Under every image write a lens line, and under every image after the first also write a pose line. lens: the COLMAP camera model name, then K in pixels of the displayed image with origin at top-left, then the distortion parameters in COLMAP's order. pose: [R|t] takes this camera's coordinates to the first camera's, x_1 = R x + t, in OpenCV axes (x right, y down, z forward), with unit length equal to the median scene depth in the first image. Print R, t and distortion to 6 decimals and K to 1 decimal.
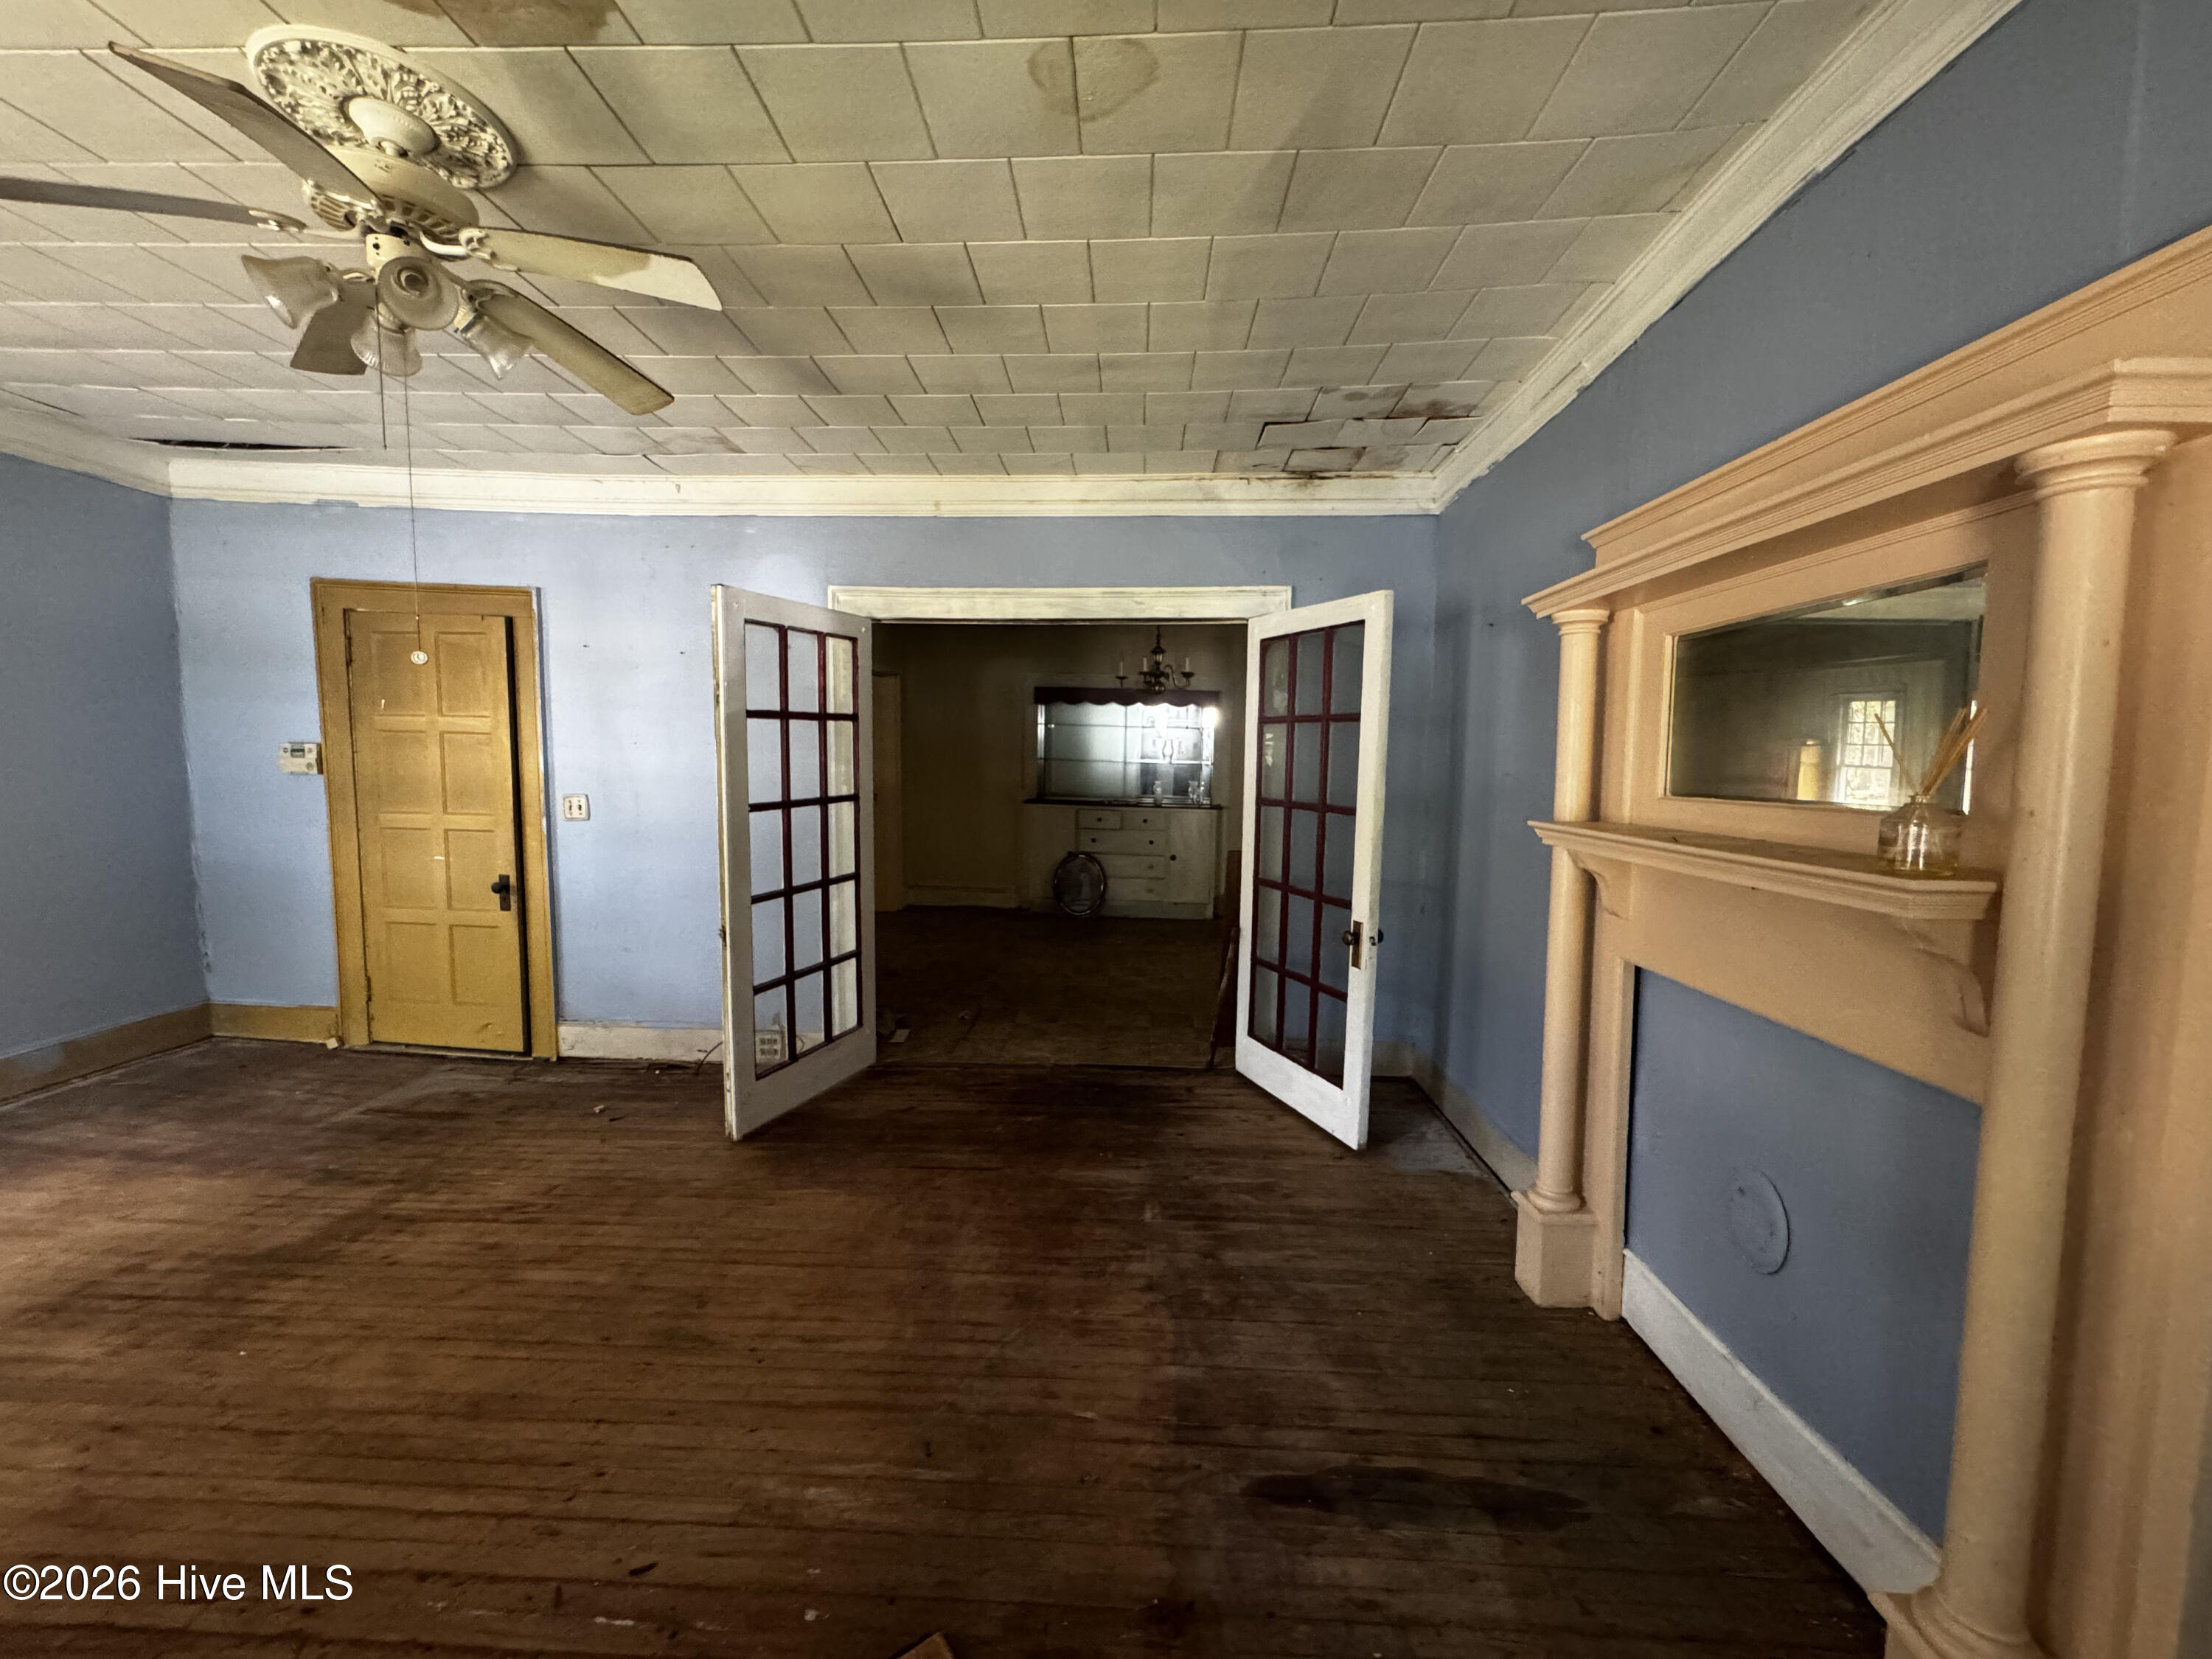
lens RADIAL K [[882.9, 0, 1106.9], [0, 882.9, 833.3], [0, 0, 1]] dist [-0.002535, 0.000073]
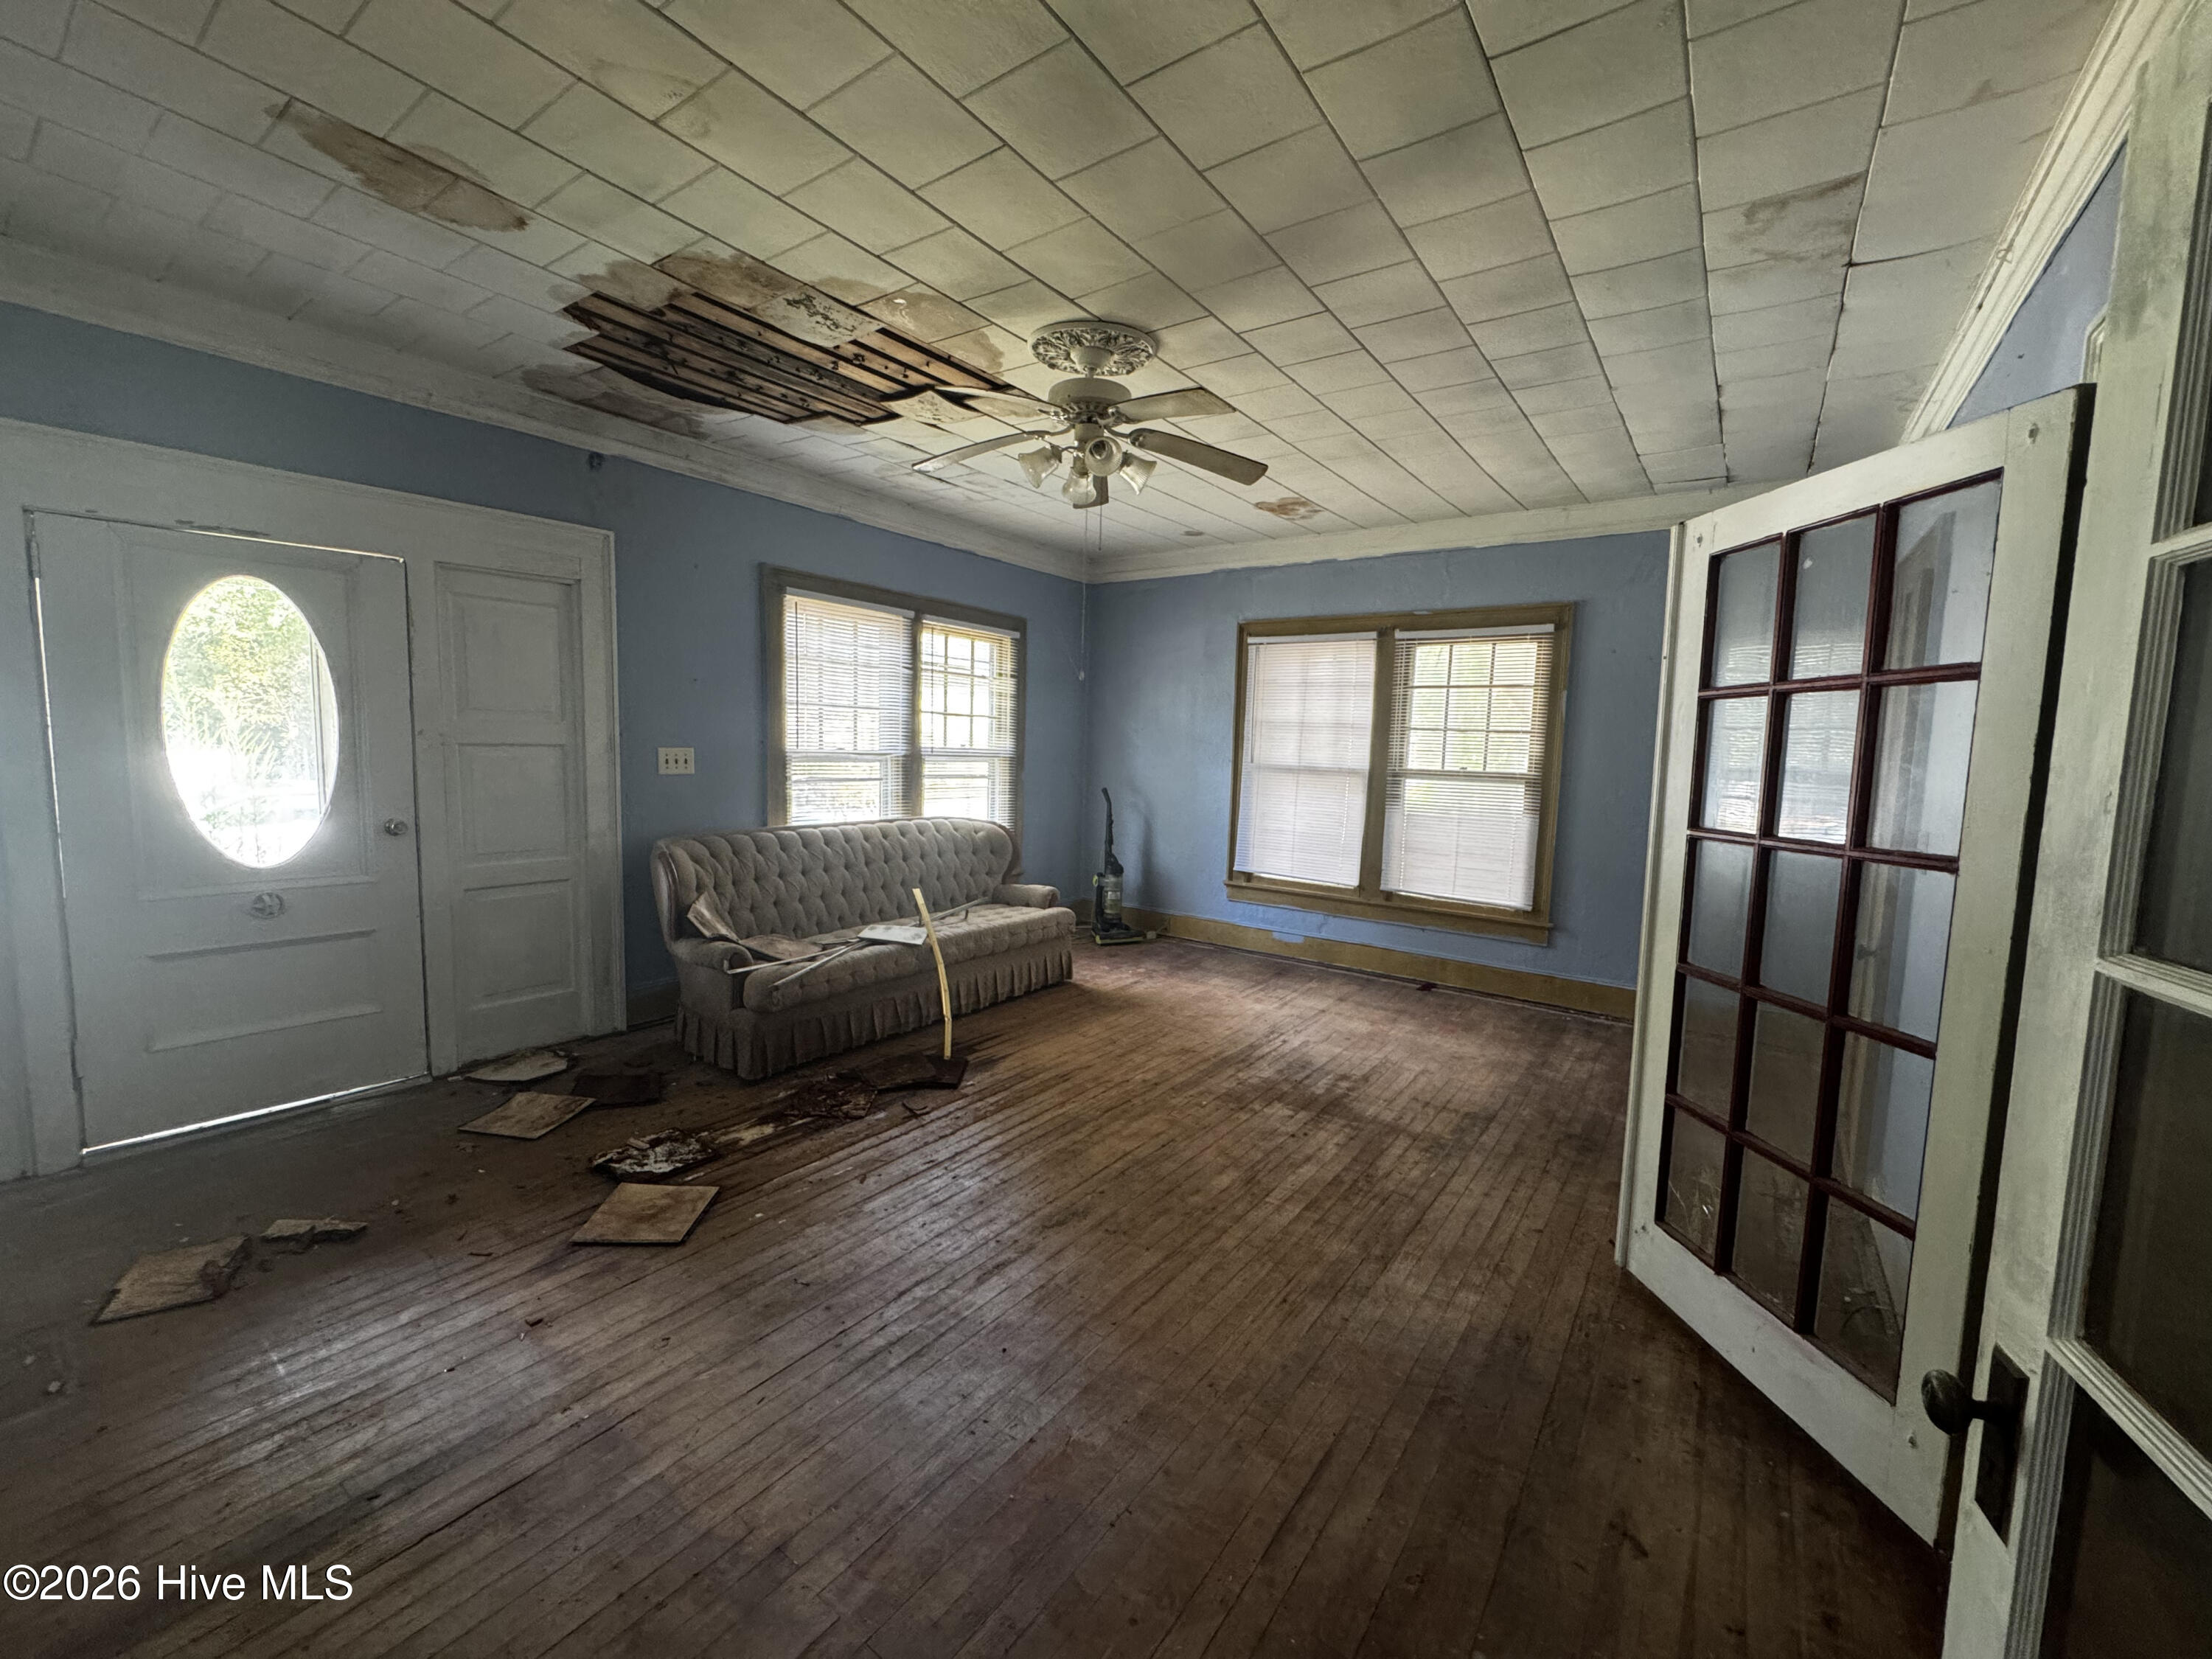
lens RADIAL K [[882.9, 0, 1104.6], [0, 882.9, 822.8], [0, 0, 1]] dist [-0.002535, 0.000073]
pose [[-0.569555, 0.044729, -0.820735, 0.371027], [-0.110126, 0.985363, 0.130123, -0.100650], [0.814542, 0.164496, -0.556293, 1.308026]]
